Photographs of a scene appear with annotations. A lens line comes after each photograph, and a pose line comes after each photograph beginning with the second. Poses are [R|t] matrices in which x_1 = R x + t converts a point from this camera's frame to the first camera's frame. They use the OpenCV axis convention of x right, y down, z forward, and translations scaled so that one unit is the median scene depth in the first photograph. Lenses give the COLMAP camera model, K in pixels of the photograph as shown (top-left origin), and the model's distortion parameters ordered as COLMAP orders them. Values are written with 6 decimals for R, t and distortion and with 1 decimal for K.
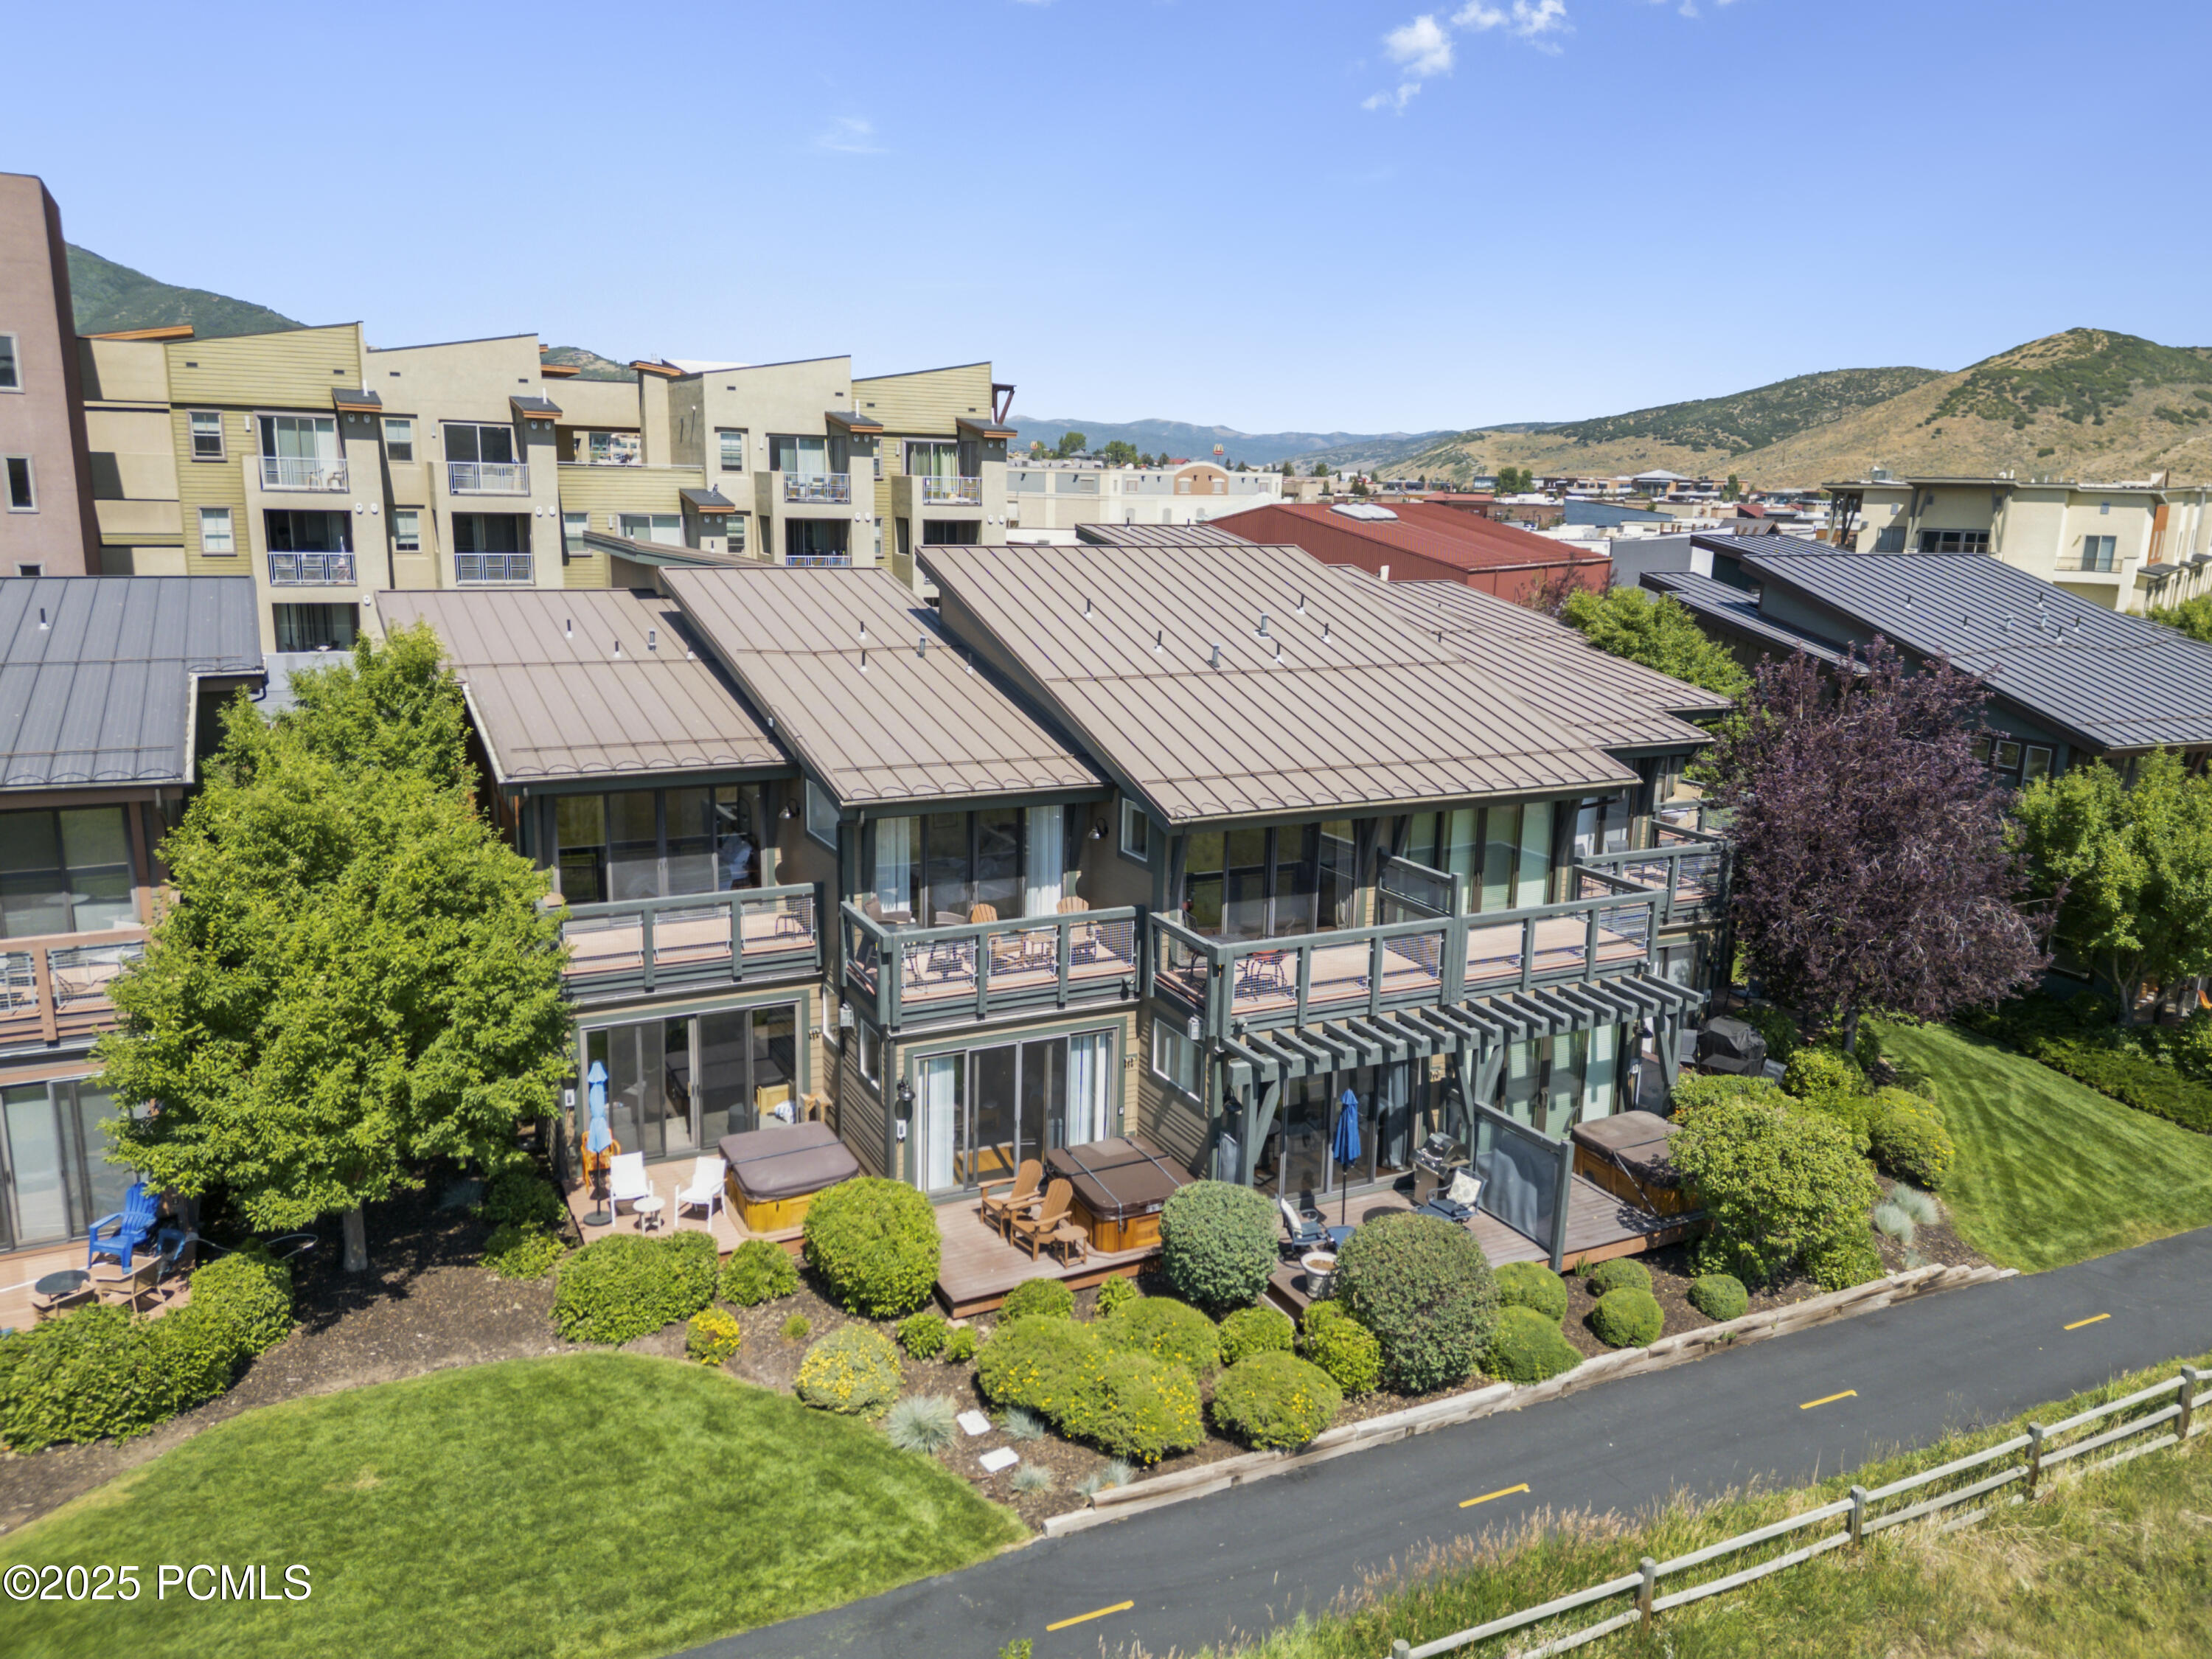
lens RADIAL K [[1595.0, 0, 1106.0], [0, 1595.0, 829.5], [0, 0, 1]] dist [0.088649, -0.107570]
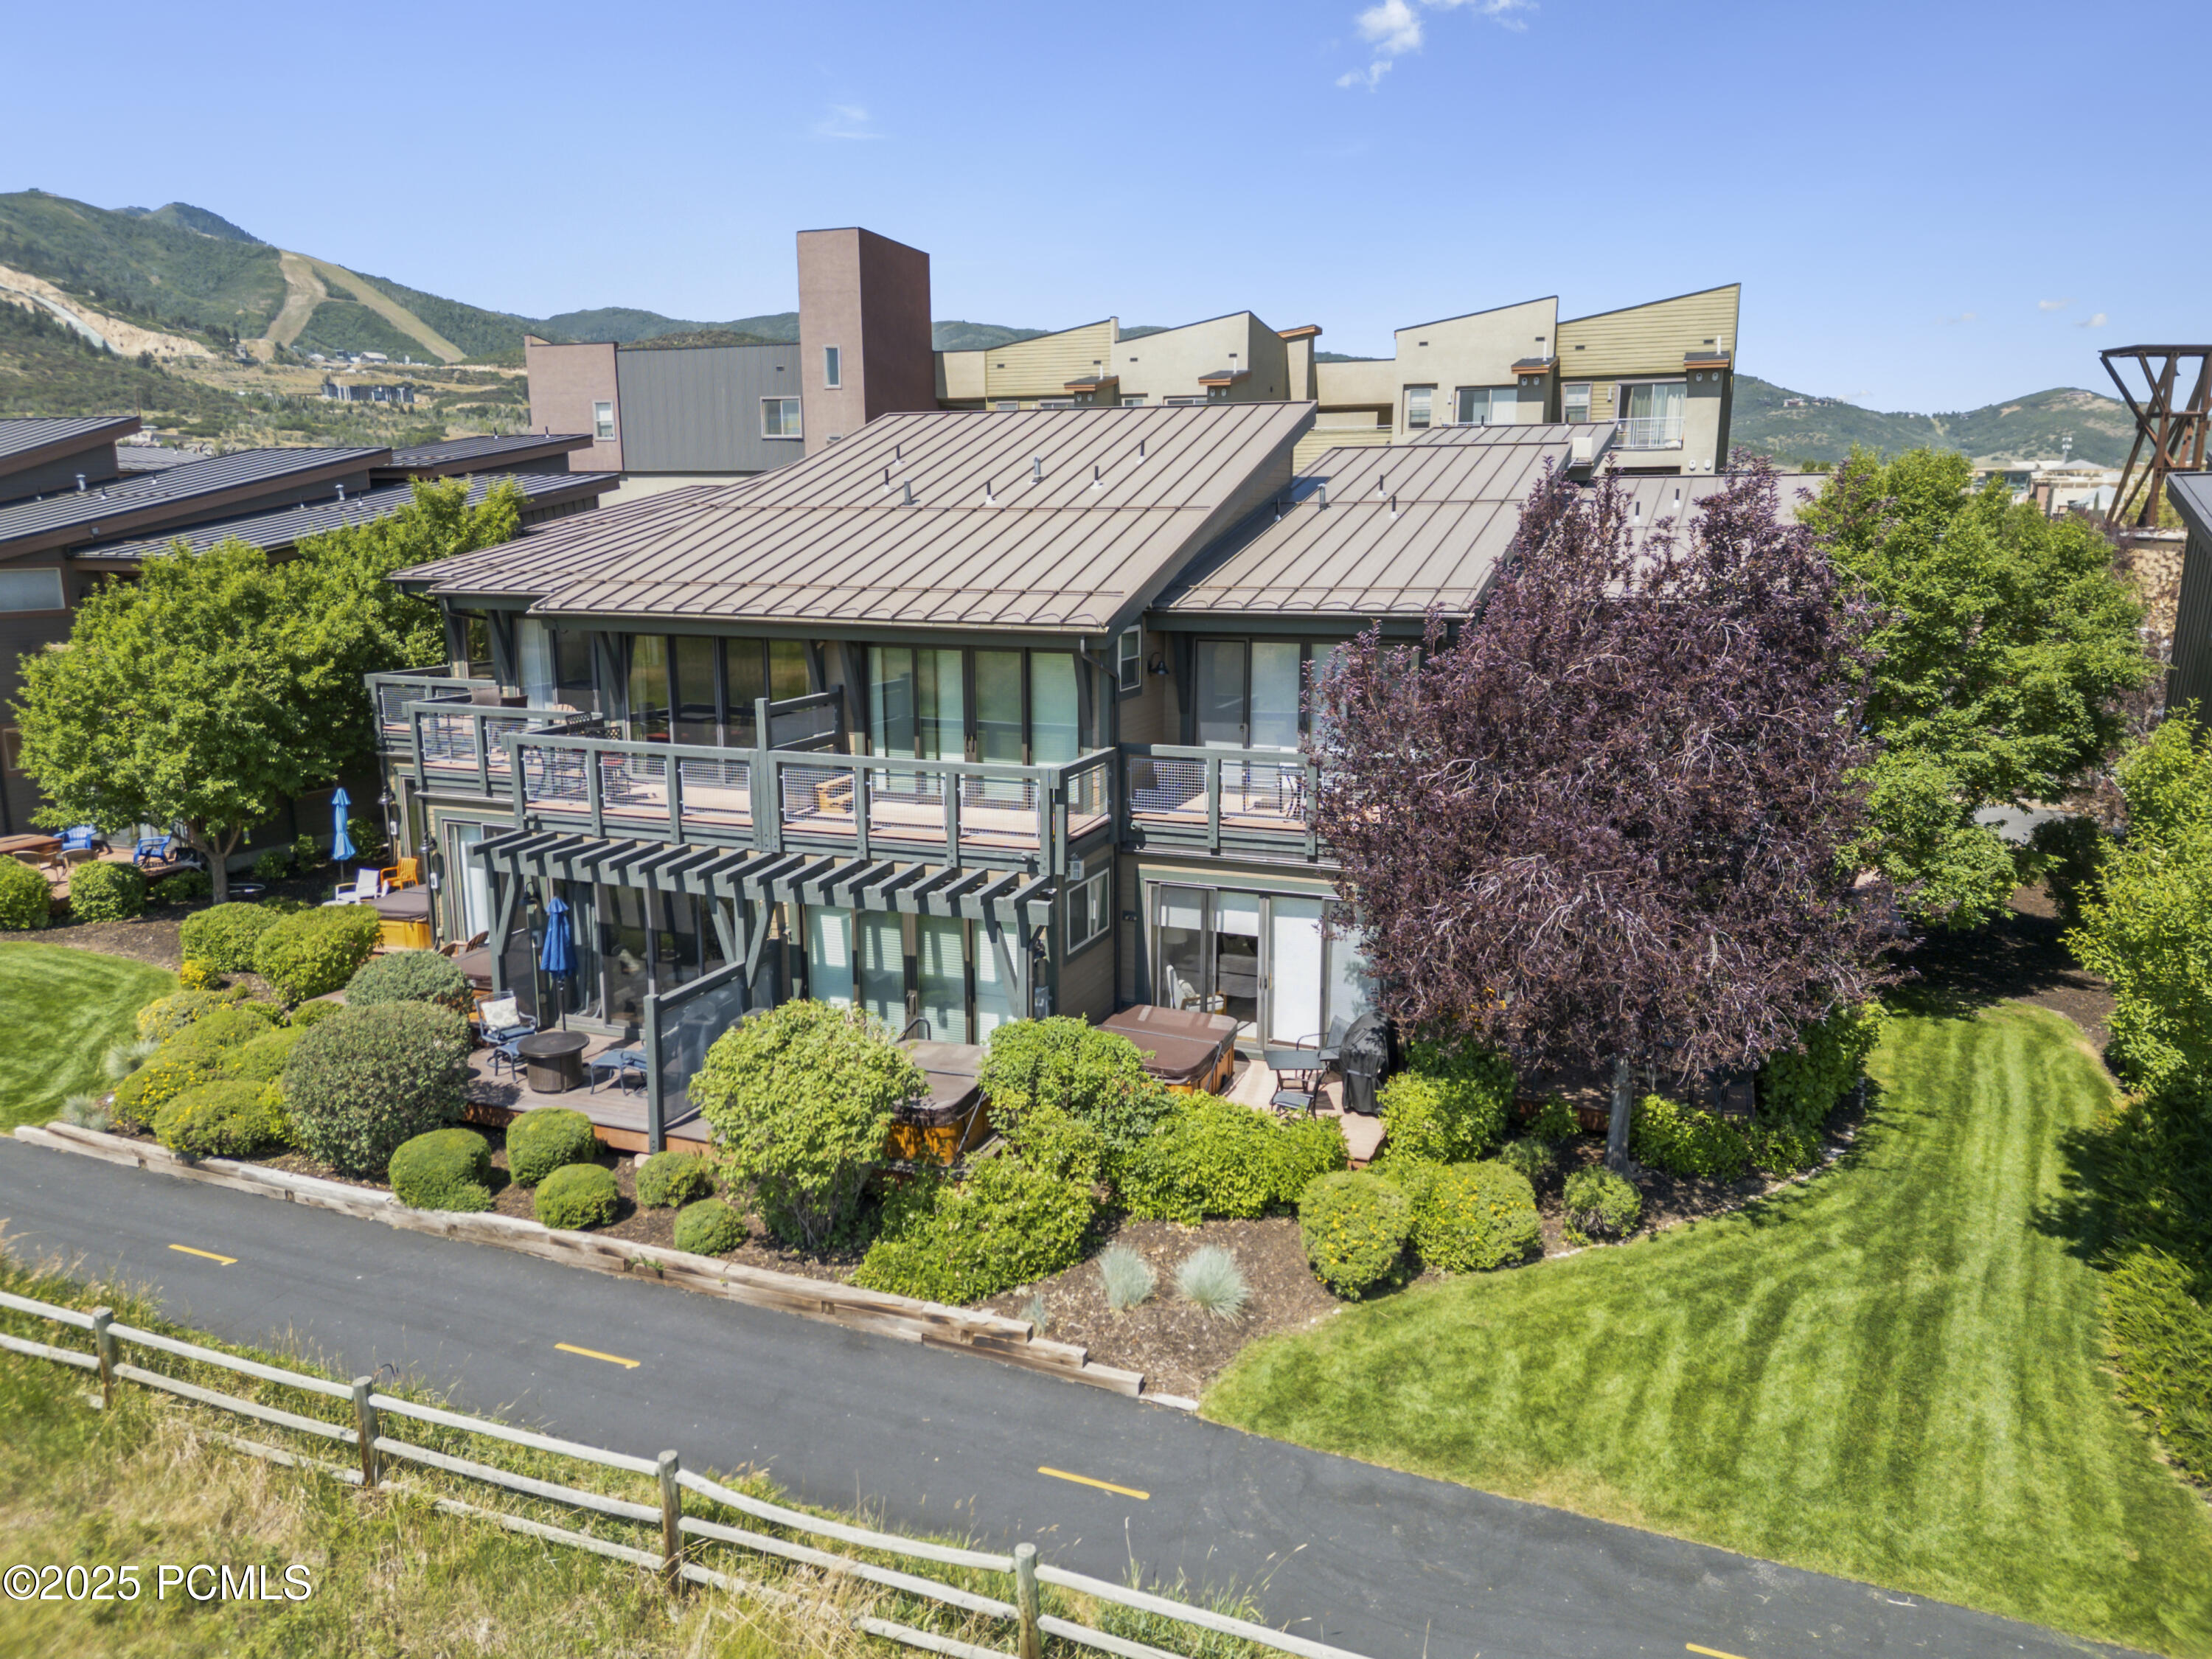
lens RADIAL K [[1556.4, 0, 1114.6], [0, 1556.4, 842.4], [0, 0, 1]] dist [0.070287, -0.070604]
pose [[0.662919, 0.128904, -0.737510, 0.886741], [-0.145249, 0.988494, 0.042213, 0.037166], [0.734466, 0.079139, 0.674015, 0.523132]]
